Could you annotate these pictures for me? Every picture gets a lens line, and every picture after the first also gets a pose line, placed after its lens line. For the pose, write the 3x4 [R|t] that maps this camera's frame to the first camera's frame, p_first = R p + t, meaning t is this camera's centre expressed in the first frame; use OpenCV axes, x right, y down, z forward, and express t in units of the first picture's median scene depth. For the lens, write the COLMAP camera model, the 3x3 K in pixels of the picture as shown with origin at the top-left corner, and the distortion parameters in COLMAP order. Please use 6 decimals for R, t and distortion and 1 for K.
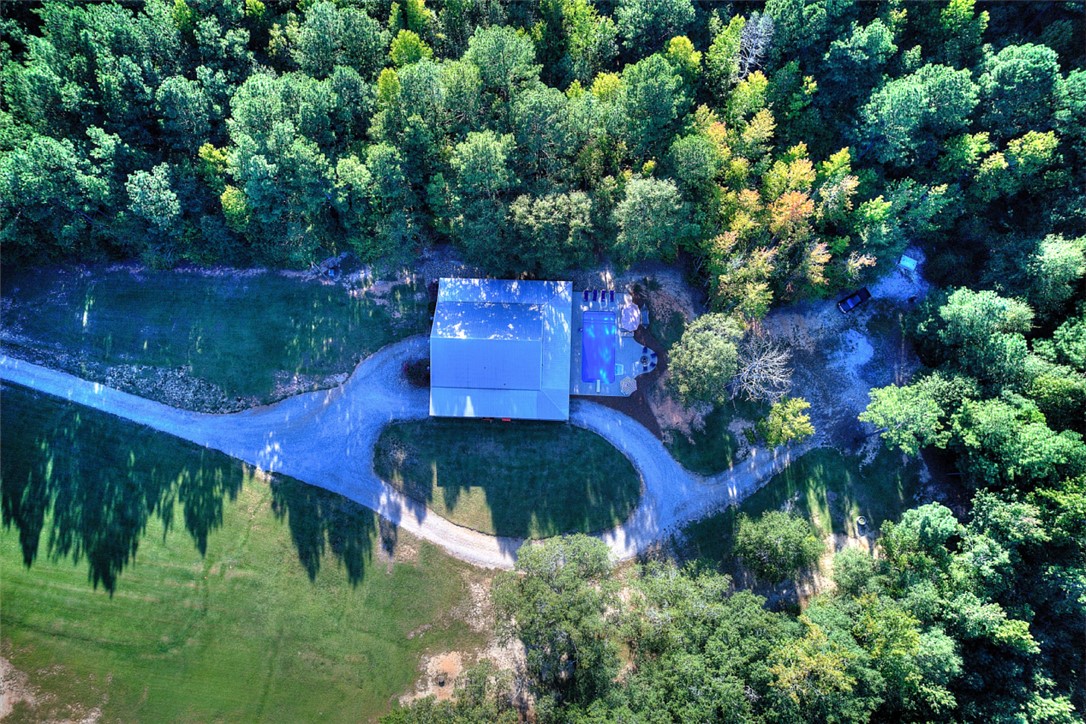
lens RADIAL K [[689.0, 0, 546.5], [0, 689.0, 371.4], [0, 0, 1]] dist [-0.071470, 0.065473]
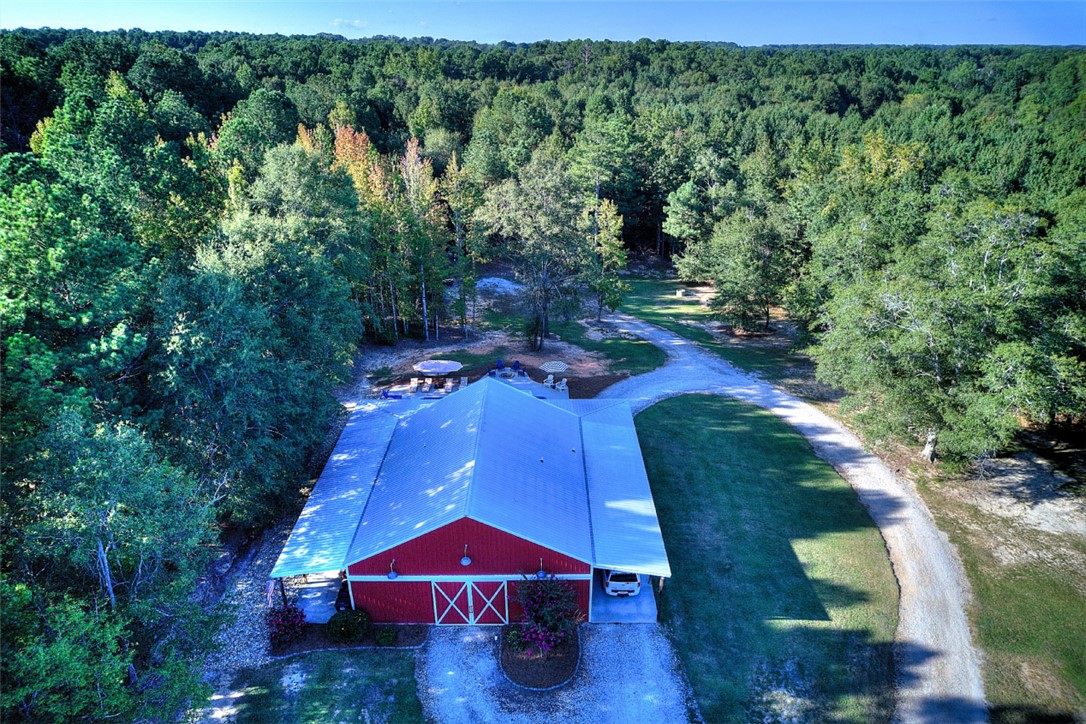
lens RADIAL K [[689.0, 0, 546.5], [0, 689.0, 371.4], [0, 0, 1]] dist [-0.071470, 0.065473]
pose [[-0.038453, -0.421274, 0.906118, -0.473579], [0.971570, 0.196230, 0.132462, -0.071889], [-0.233610, 0.885450, 0.401752, 0.814288]]
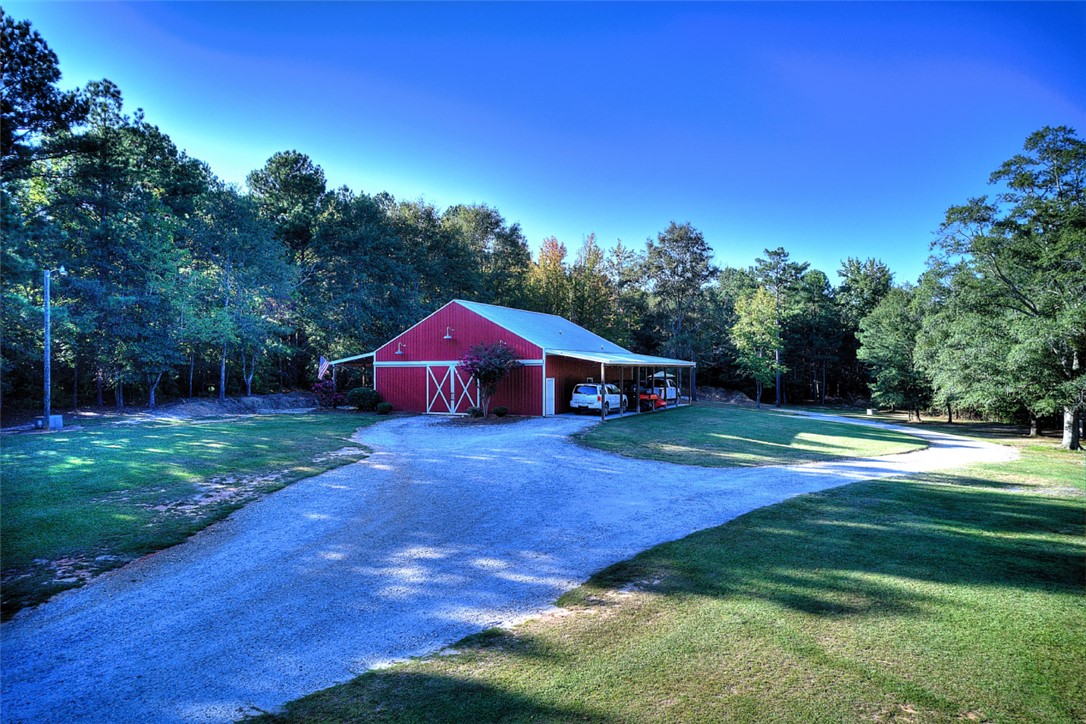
lens RADIAL K [[689.0, 0, 546.5], [0, 689.0, 371.4], [0, 0, 1]] dist [-0.071470, 0.065473]
pose [[0.409502, -0.003531, 0.912302, -0.571181], [0.888290, 0.229495, -0.397836, 0.195487], [-0.207964, 0.973303, 0.097116, 1.021557]]
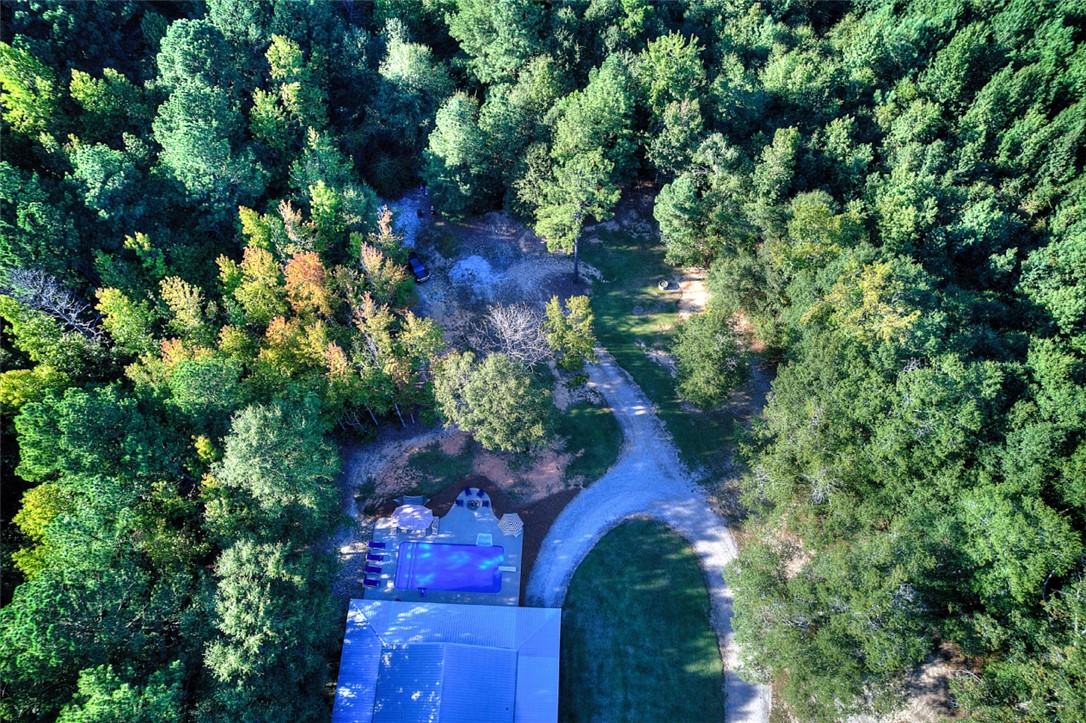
lens RADIAL K [[689.0, 0, 546.5], [0, 689.0, 370.9], [0, 0, 1]] dist [-0.071470, 0.065473]
pose [[0.008620, -0.878406, 0.477838, -0.091012], [0.973492, 0.116593, 0.196771, -0.111590], [-0.228557, 0.463476, 0.856126, 0.317865]]
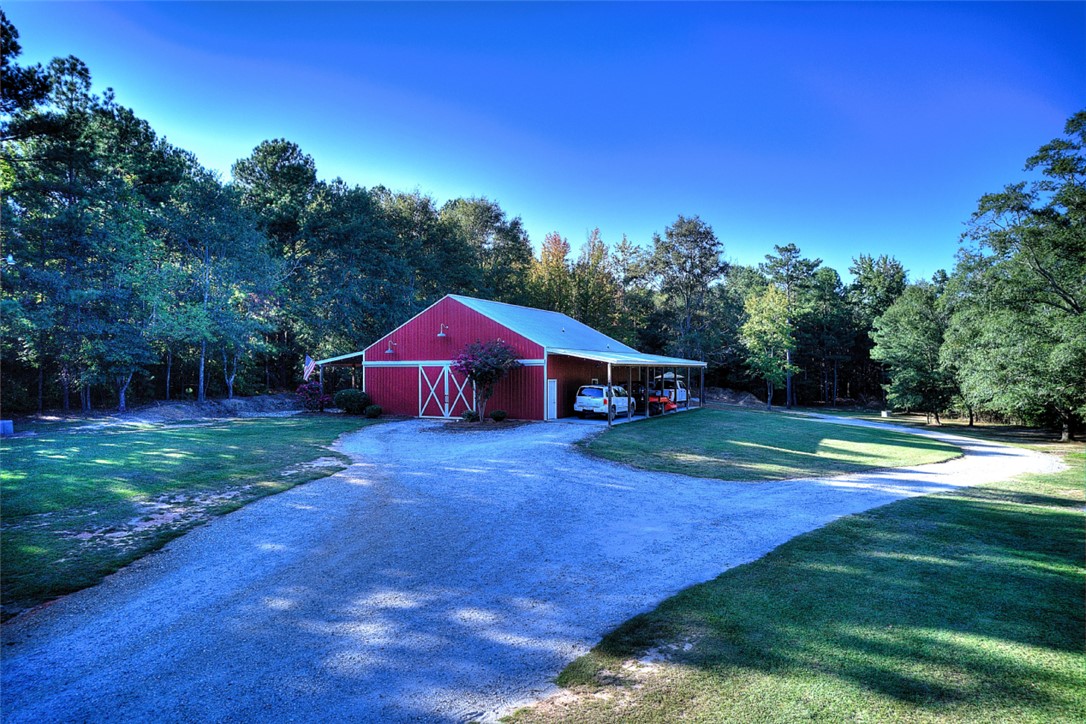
lens RADIAL K [[689.0, 0, 546.5], [0, 689.0, 371.4], [0, 0, 1]] dist [-0.071470, 0.065473]
pose [[0.413366, -0.003082, 0.910560, -0.539842], [0.886424, 0.230099, -0.401631, 0.182507], [-0.208281, 0.973162, 0.097847, 1.024393]]
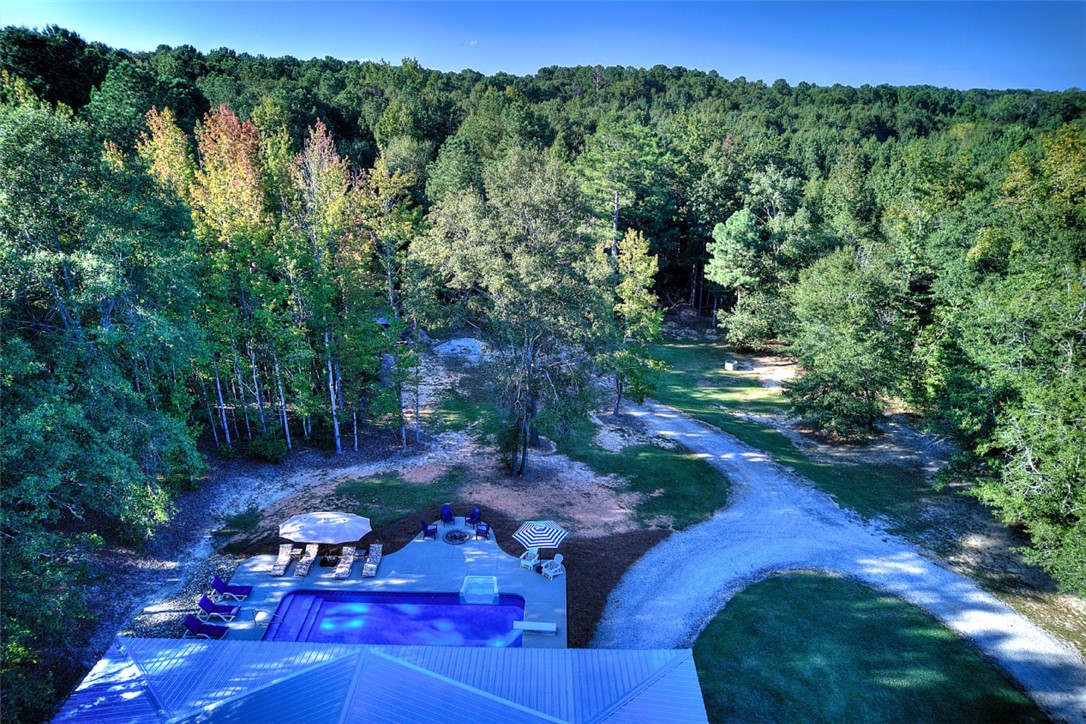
lens RADIAL K [[689.0, 0, 546.5], [0, 689.0, 371.4], [0, 0, 1]] dist [-0.071470, 0.065473]
pose [[-0.025144, -0.375386, 0.926528, -0.168882], [0.968628, 0.220071, 0.115449, -0.034097], [-0.247240, 0.900363, 0.358076, 0.871089]]
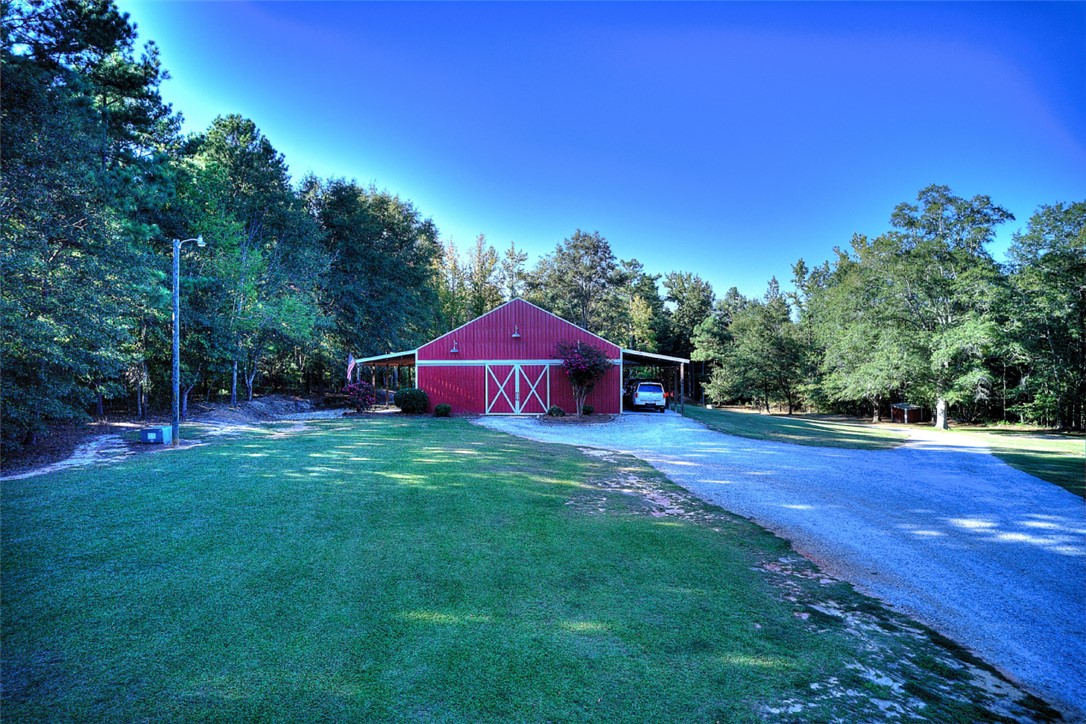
lens RADIAL K [[689.0, 0, 546.5], [0, 689.0, 371.4], [0, 0, 1]] dist [-0.071470, 0.065473]
pose [[0.025418, -0.001186, 0.999676, -0.624933], [0.973252, 0.228432, -0.024475, -0.010930], [-0.228329, 0.973559, 0.006960, 1.071591]]
